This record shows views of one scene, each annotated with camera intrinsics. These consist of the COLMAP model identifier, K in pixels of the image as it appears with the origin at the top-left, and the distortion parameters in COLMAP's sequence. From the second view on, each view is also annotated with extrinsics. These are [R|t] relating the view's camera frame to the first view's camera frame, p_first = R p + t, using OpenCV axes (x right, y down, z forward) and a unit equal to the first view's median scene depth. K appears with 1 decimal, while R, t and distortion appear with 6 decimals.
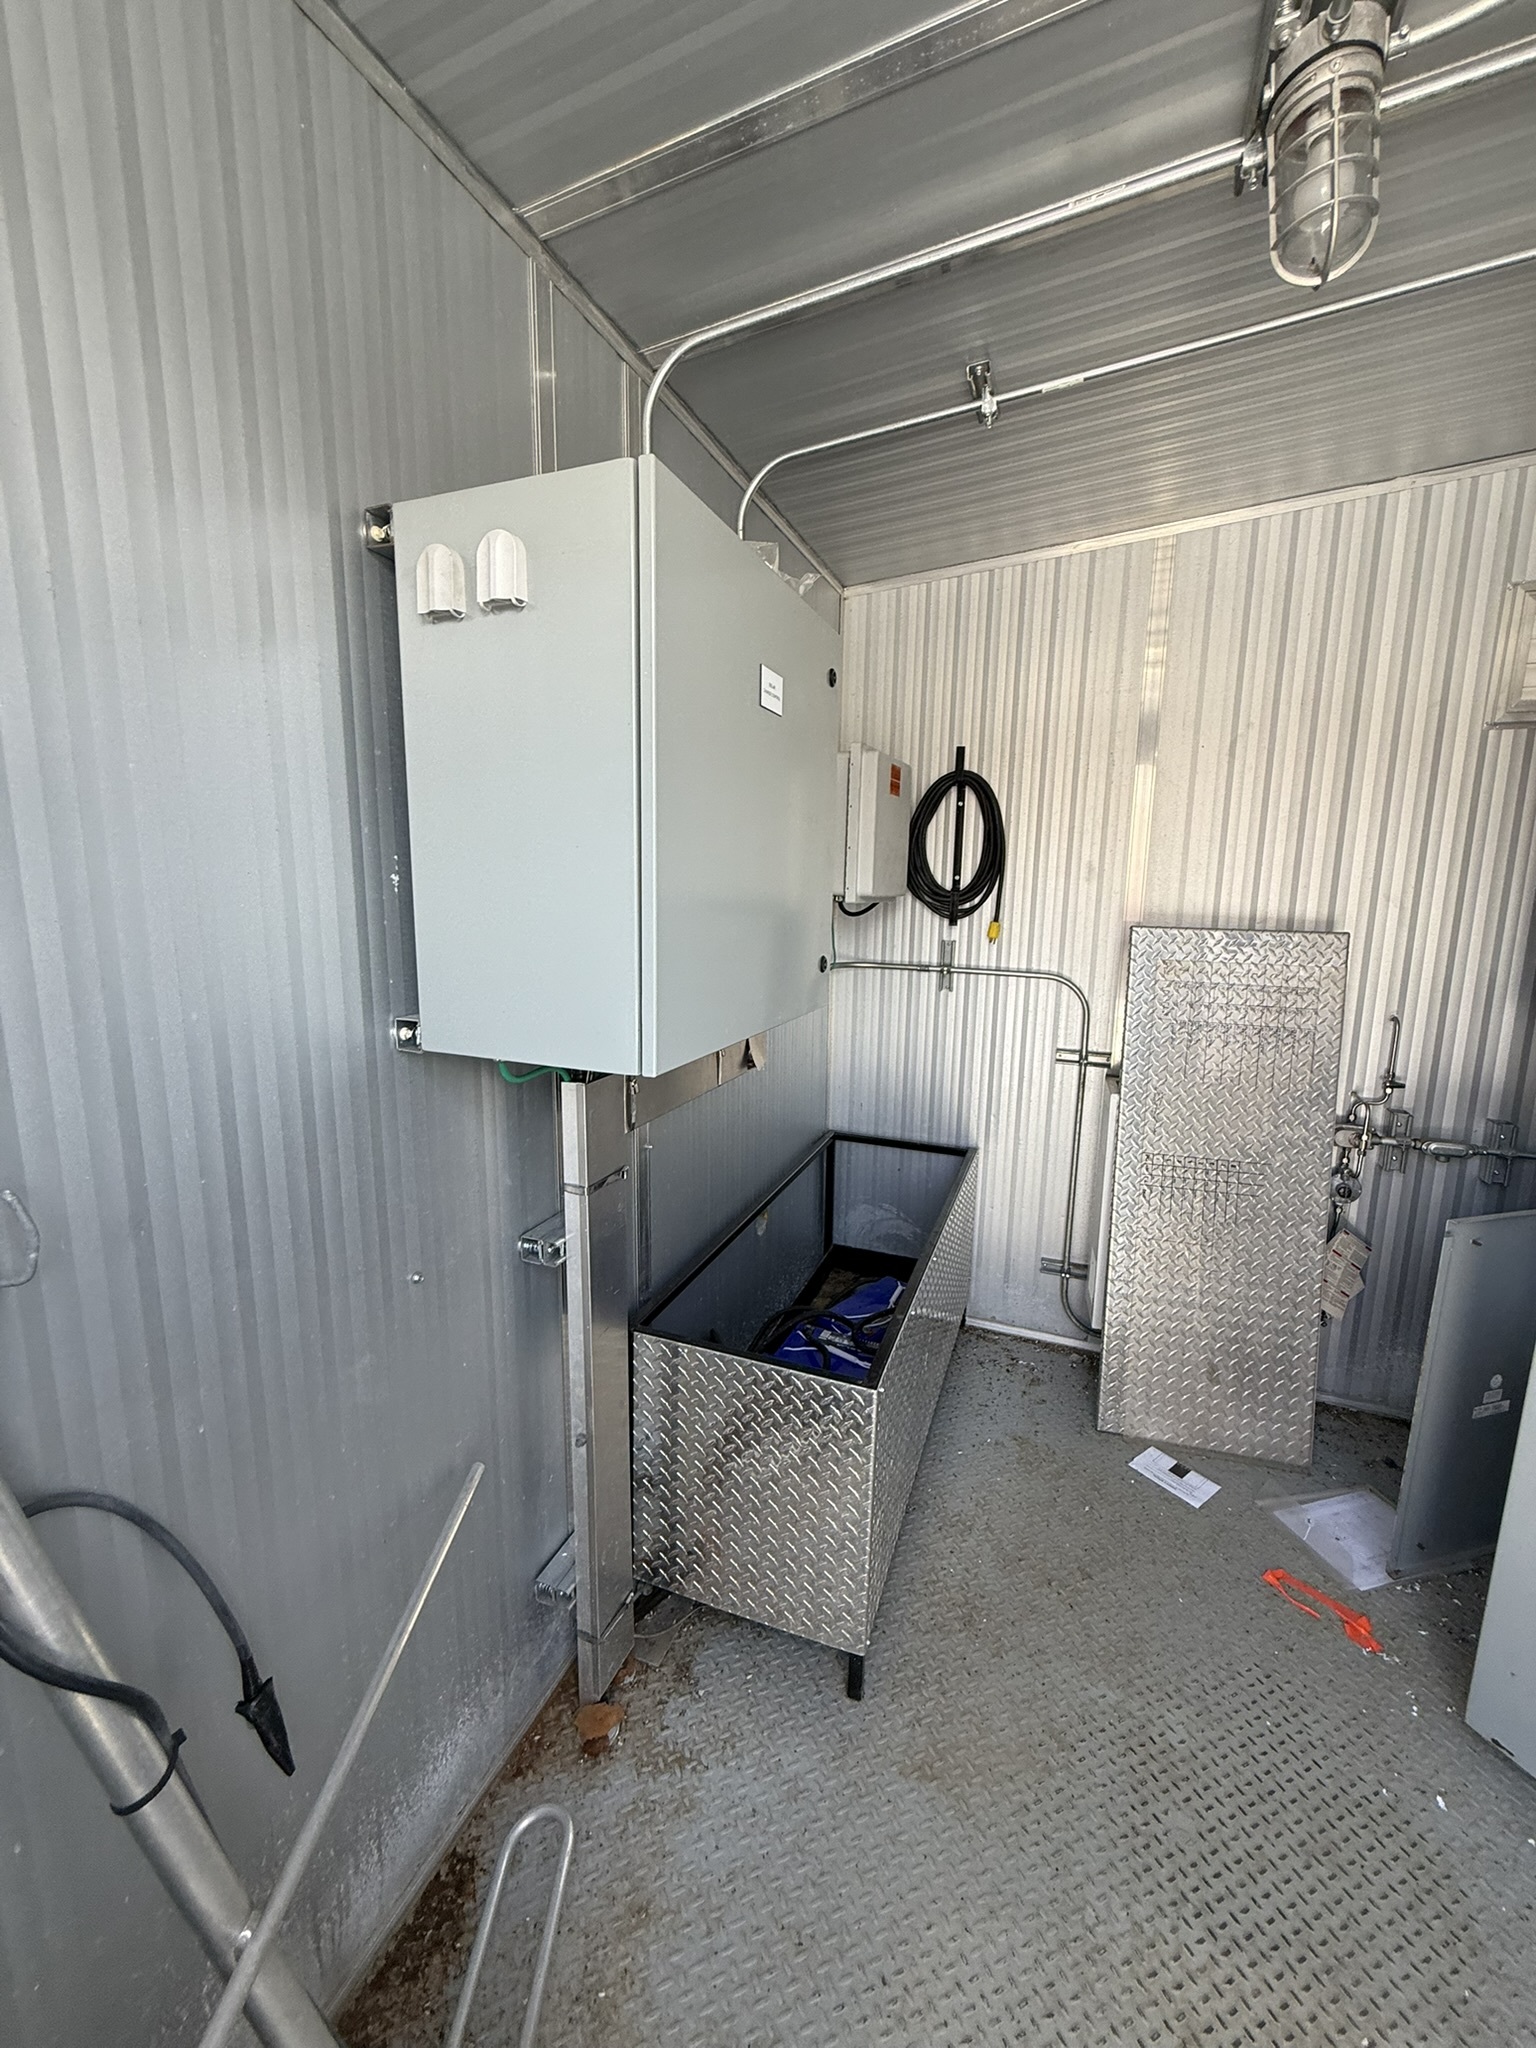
lens RADIAL K [[817.2, 0, 767.6], [0, 817.2, 1017.1], [0, 0, 1]] dist [0.000621, -0.000100]
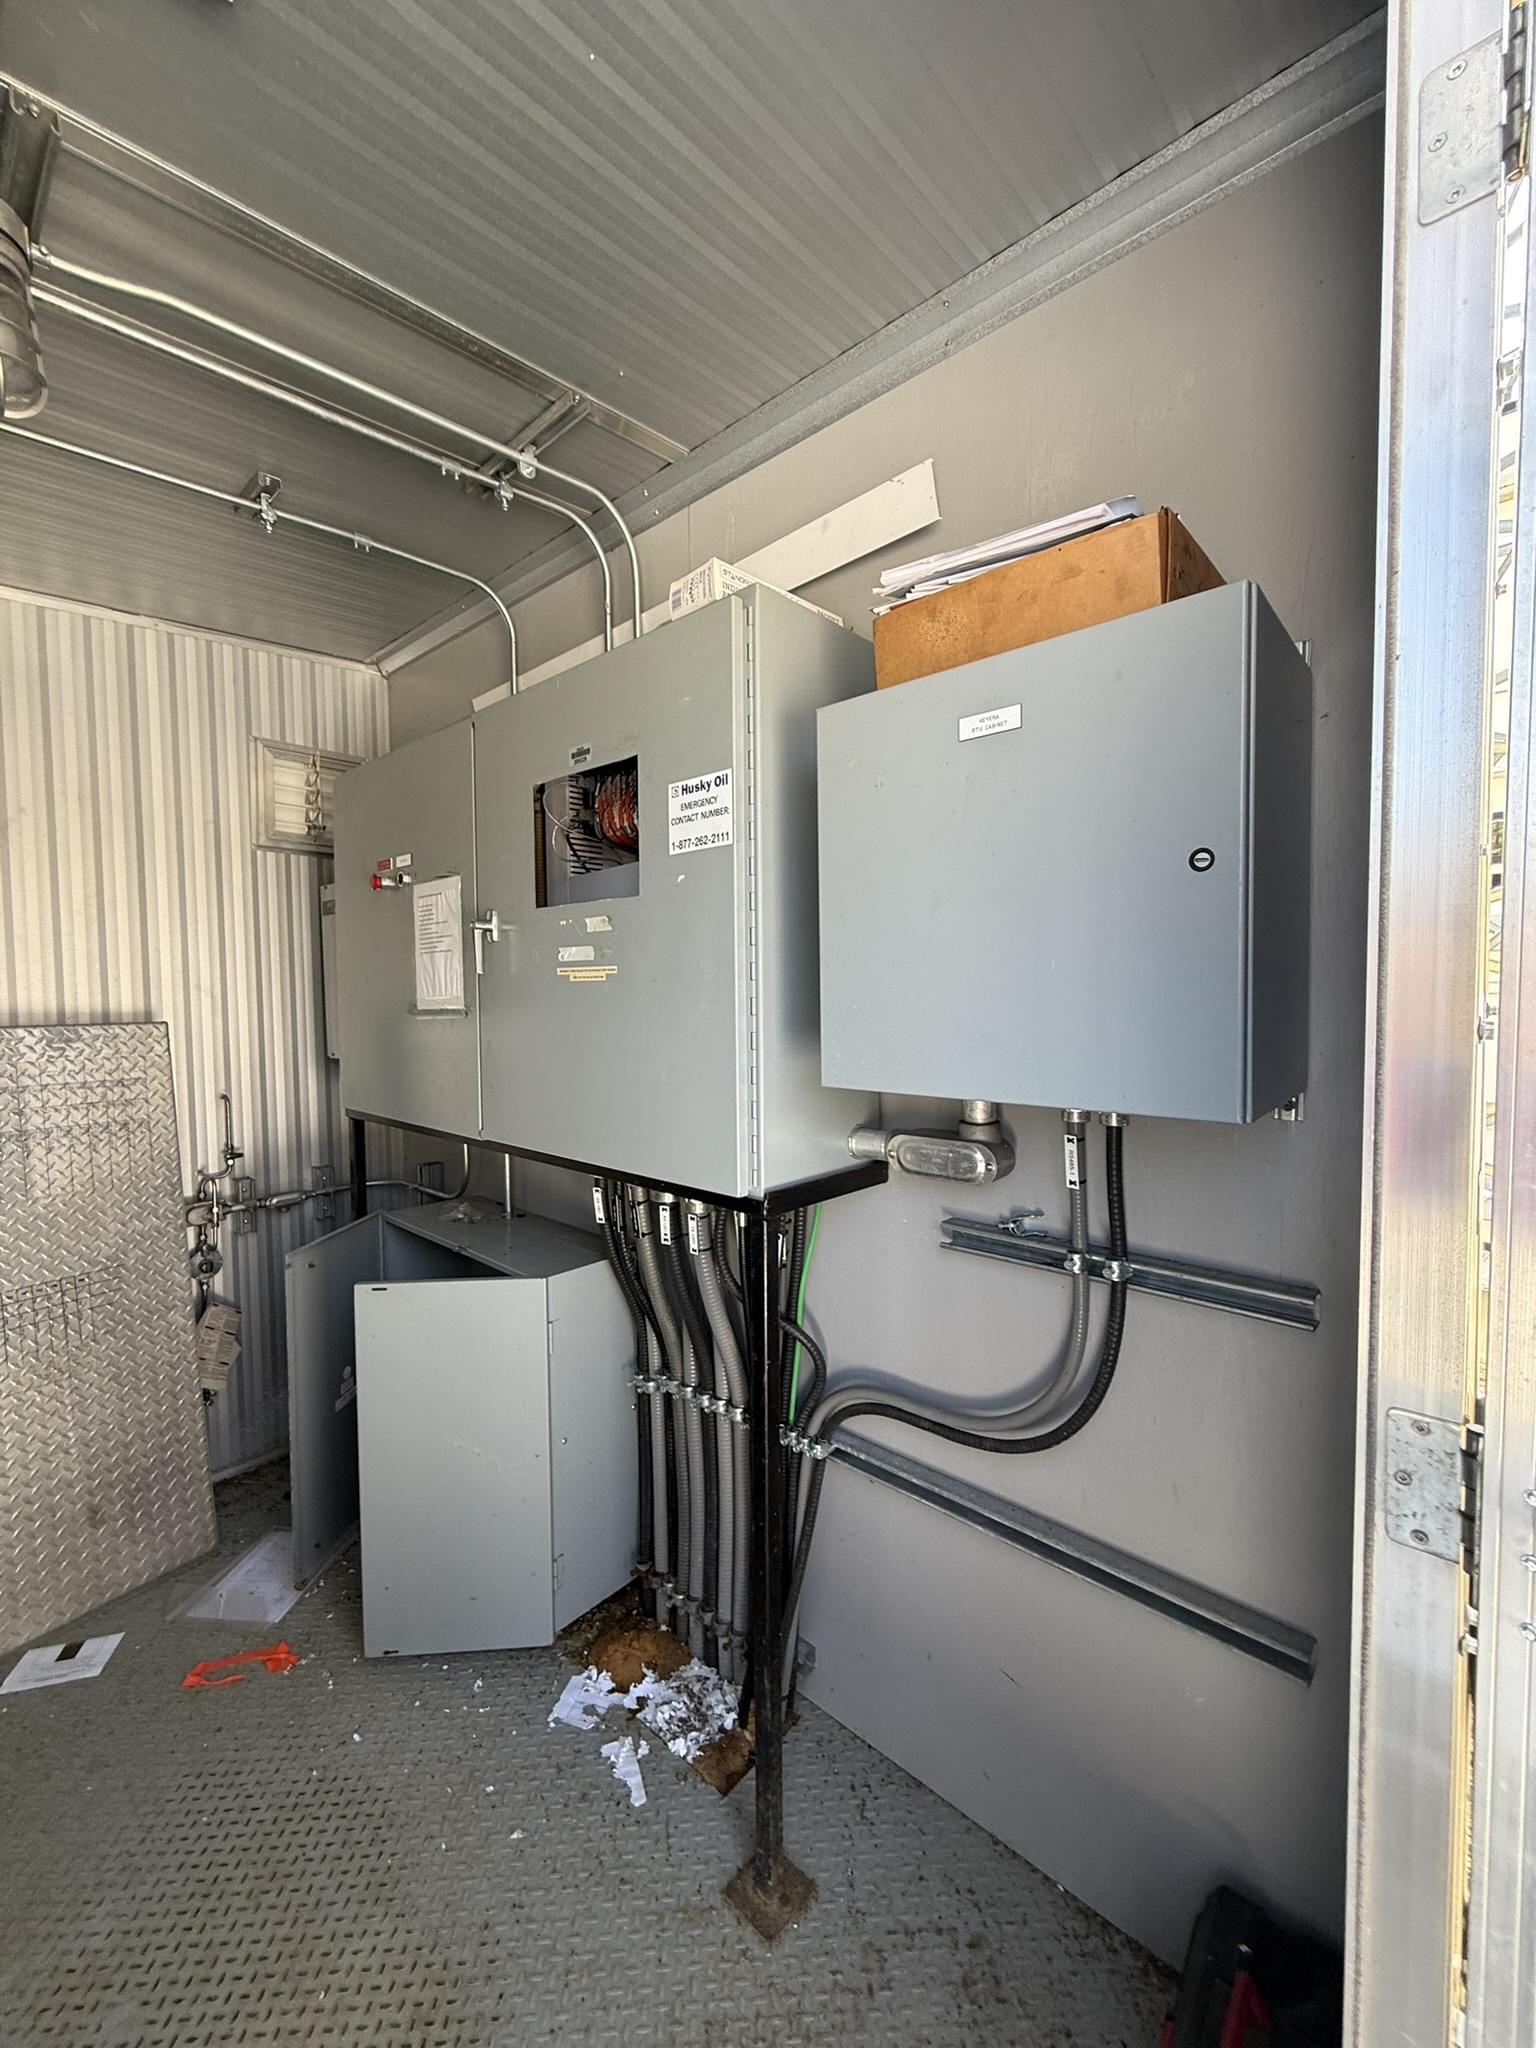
lens RADIAL K [[817.2, 0, 769.5], [0, 817.2, 1019.7], [0, 0, 1]] dist [0.000621, -0.000100]
pose [[0.338056, -0.058076, 0.939333, -0.015705], [0.169431, 0.985542, -0.000044, 0.025083], [-0.925749, 0.159167, 0.343008, -0.079673]]
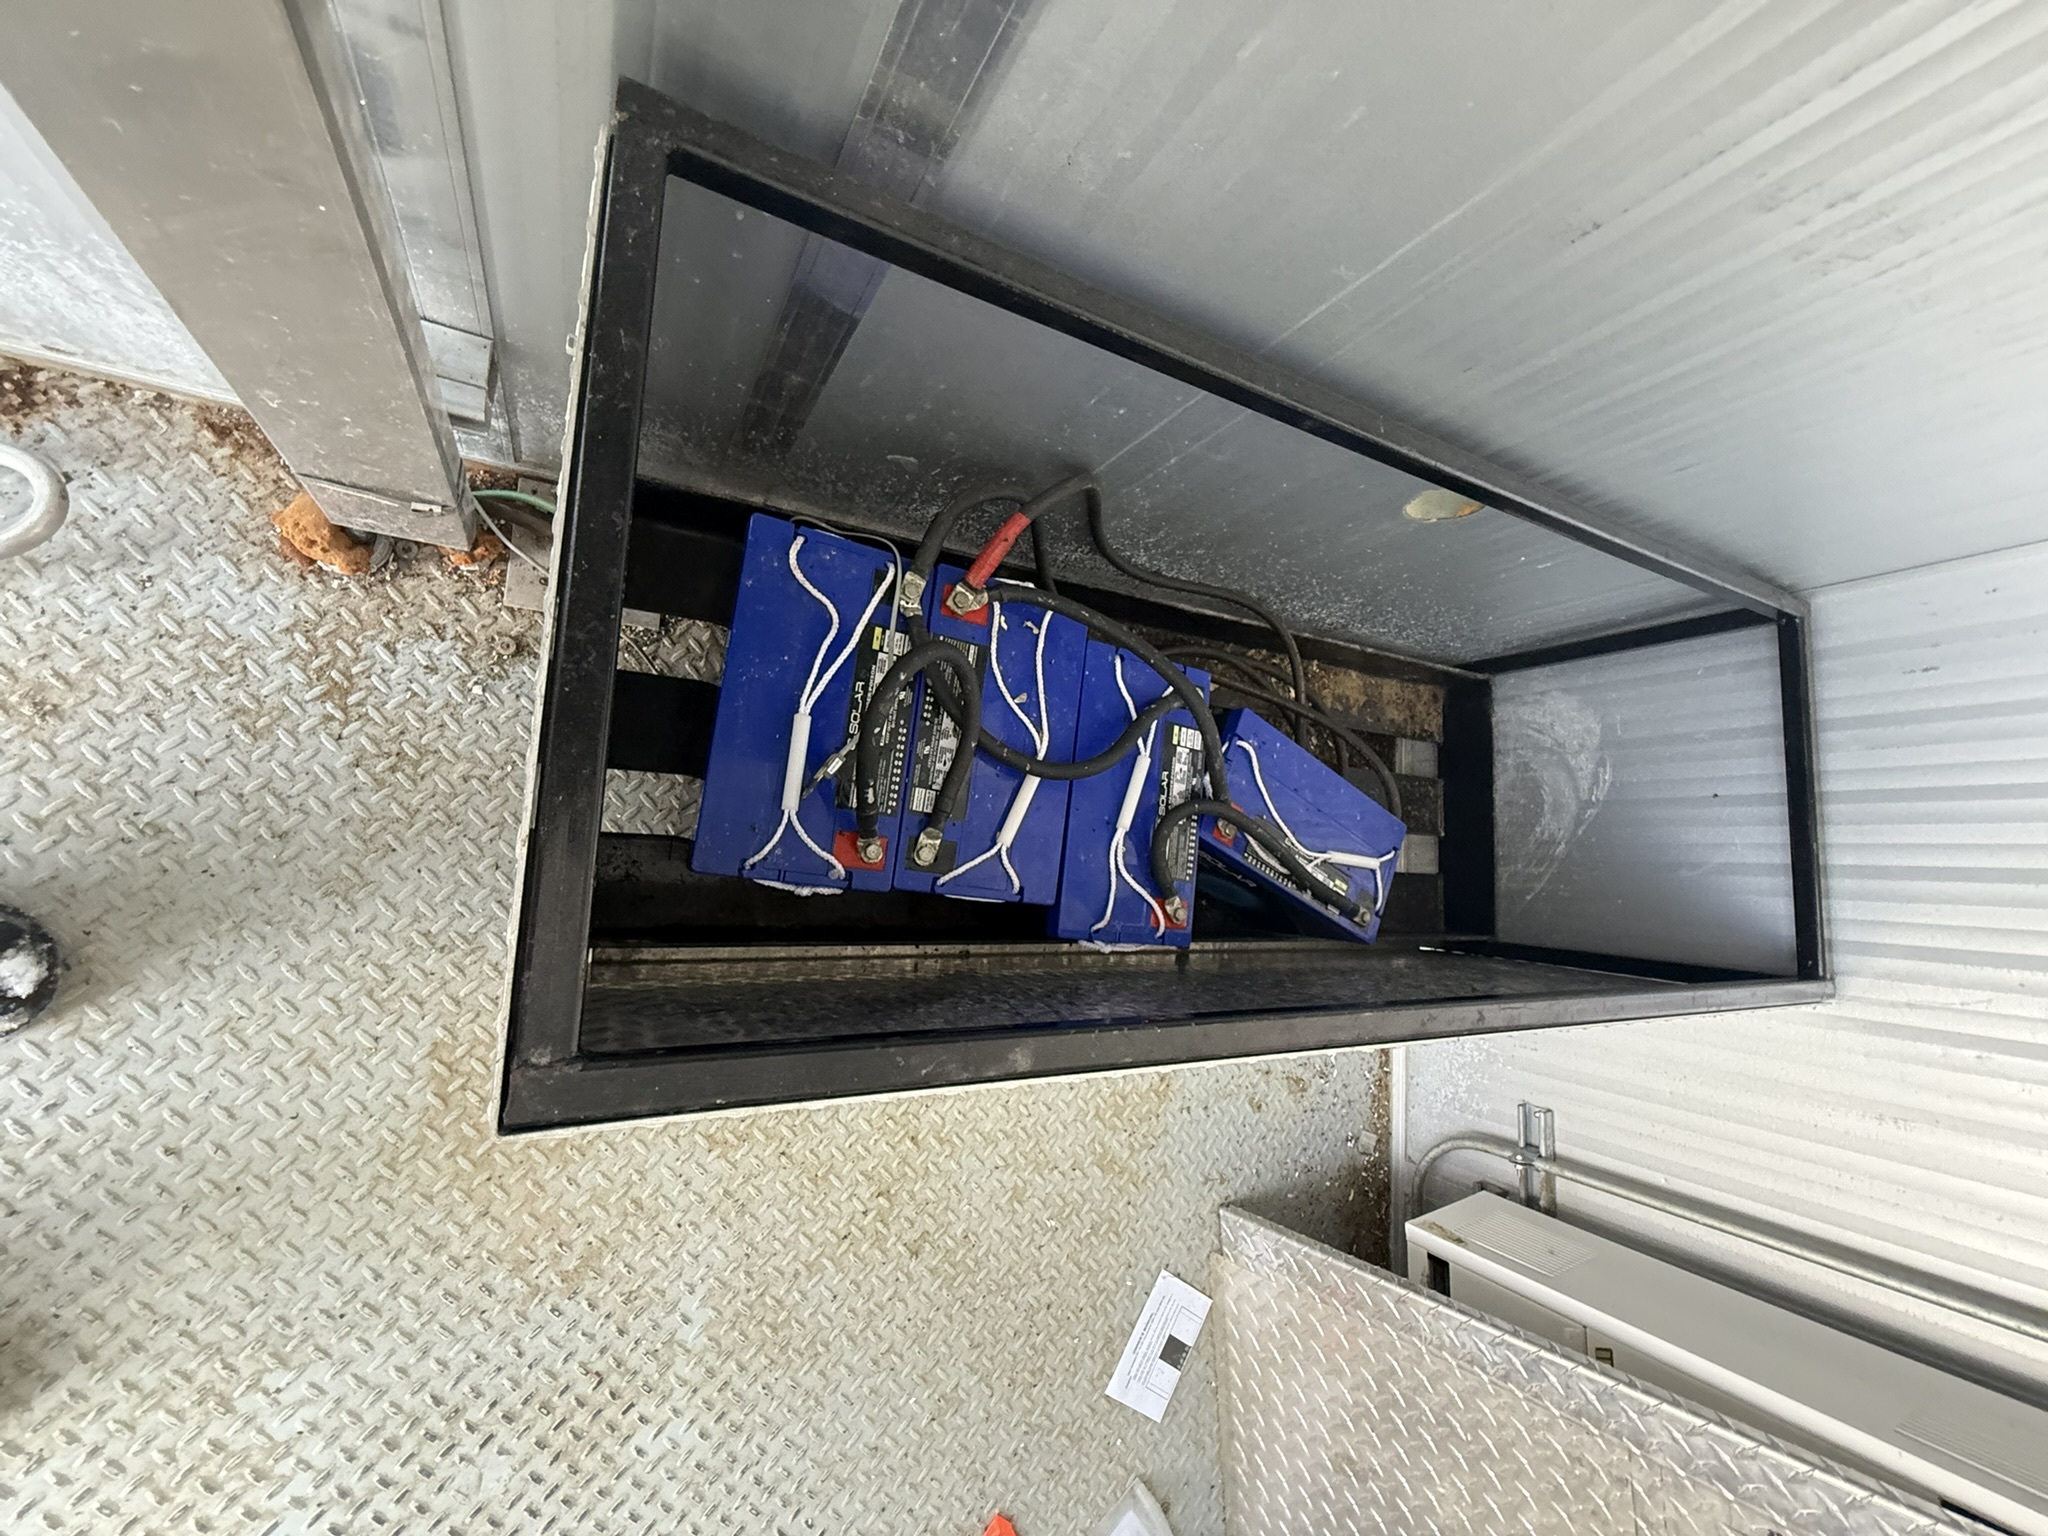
lens RADIAL K [[817.2, 0, 1030.5], [0, 817.2, 768.8], [0, 0, 1]] dist [0.000621, -0.000100]
pose [[0.282991, 0.957641, 0.053294, 0.038510], [-0.607805, 0.136073, 0.782341, 0.097493], [0.741950, -0.253788, 0.620566, 0.658794]]
